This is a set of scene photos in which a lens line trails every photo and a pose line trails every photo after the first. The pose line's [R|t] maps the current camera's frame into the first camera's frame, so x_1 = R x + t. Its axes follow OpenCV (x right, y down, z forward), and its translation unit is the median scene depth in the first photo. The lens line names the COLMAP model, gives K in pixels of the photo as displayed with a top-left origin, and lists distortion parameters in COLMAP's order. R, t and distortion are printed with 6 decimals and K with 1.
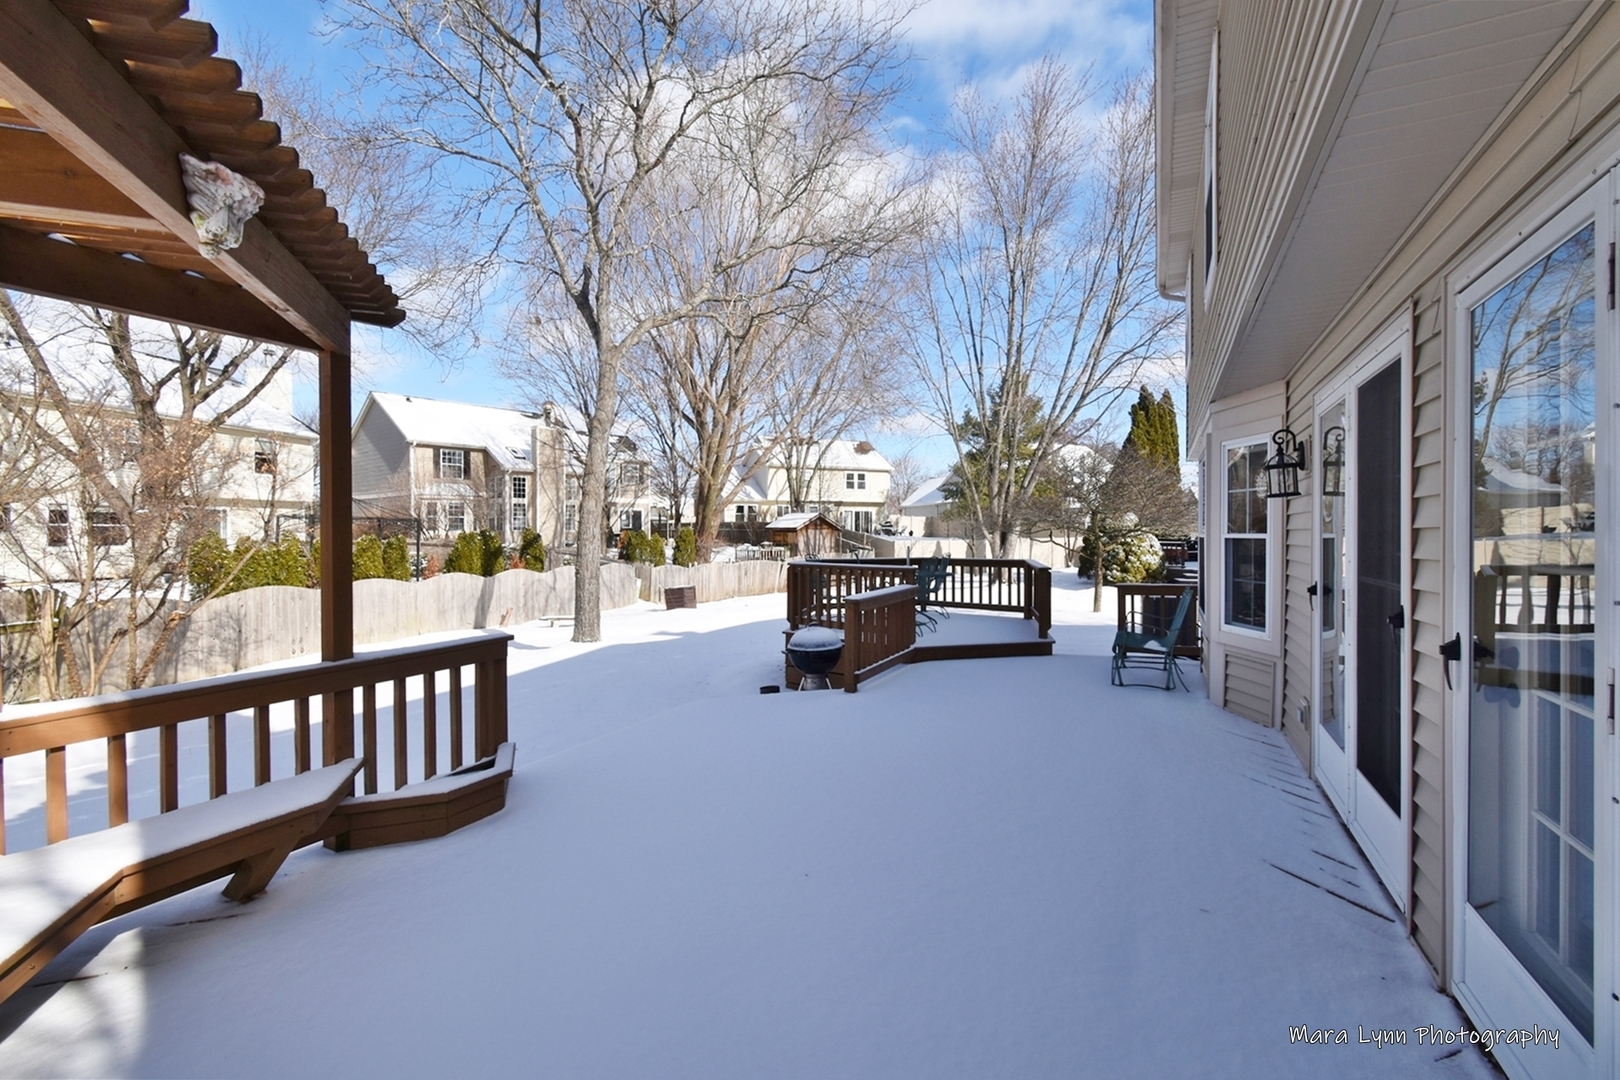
lens RADIAL K [[721.0, 0, 818.7], [0, 721.0, 538.8], [0, 0, 1]] dist [-0.001786, 0.000445]
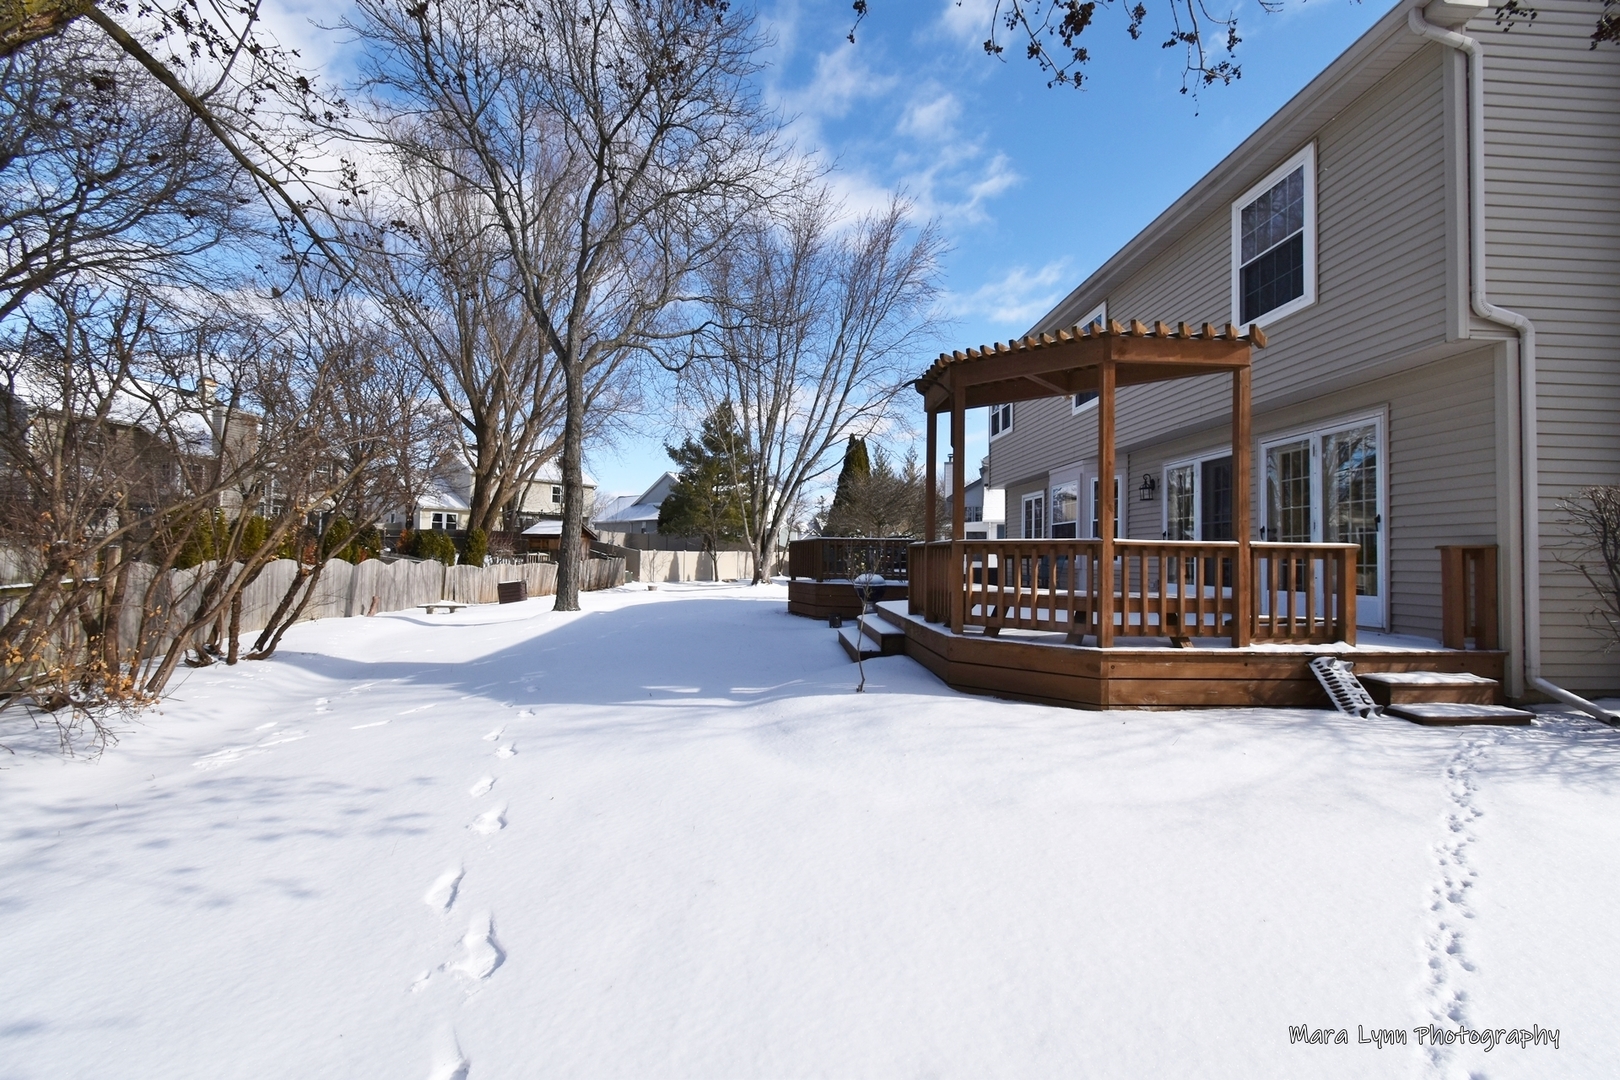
lens RADIAL K [[721.0, 0, 825.5], [0, 721.0, 539.9], [0, 0, 1]] dist [-0.001786, 0.000445]
pose [[0.870506, 0.032715, 0.491068, -0.149005], [-0.016277, 0.999156, -0.037710, 0.018200], [-0.491888, 0.024834, 0.870304, -0.066017]]
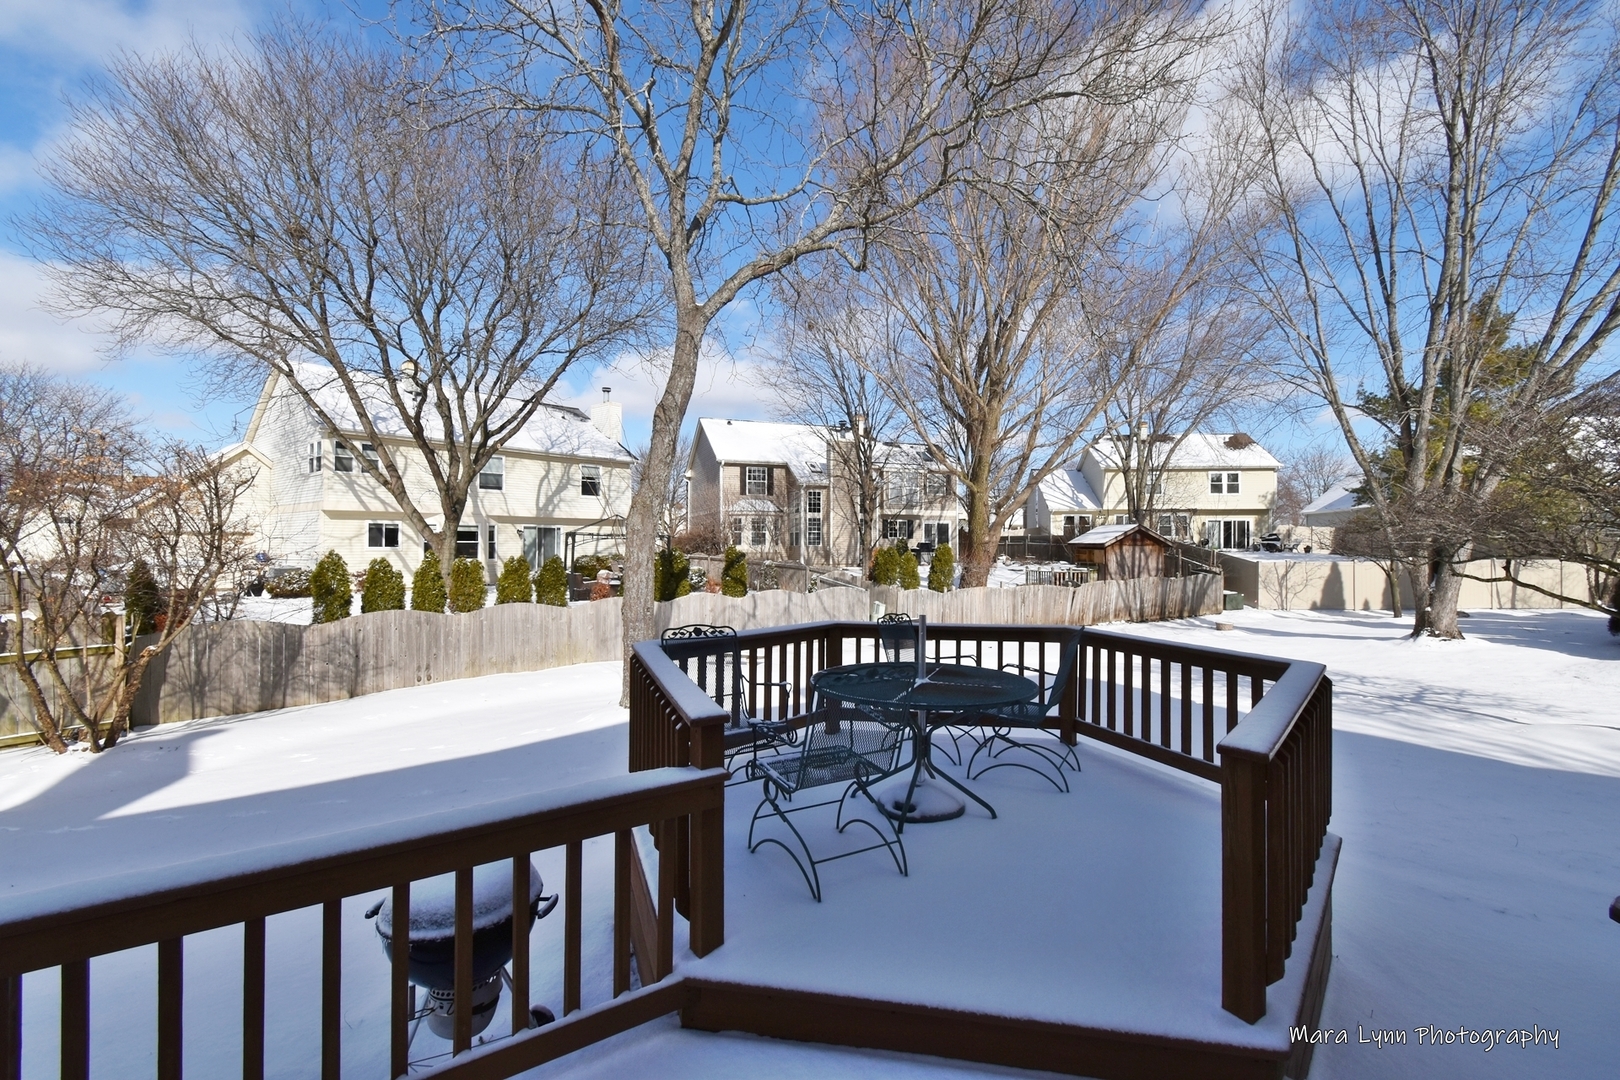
lens RADIAL K [[721.0, 0, 800.3], [0, 721.0, 544.7], [0, 0, 1]] dist [-0.001786, 0.000445]
pose [[0.871527, 0.002910, -0.490340, 0.057766], [-0.007077, 0.999953, -0.006643, -0.006136], [0.490297, 0.009260, 0.871506, 0.132903]]
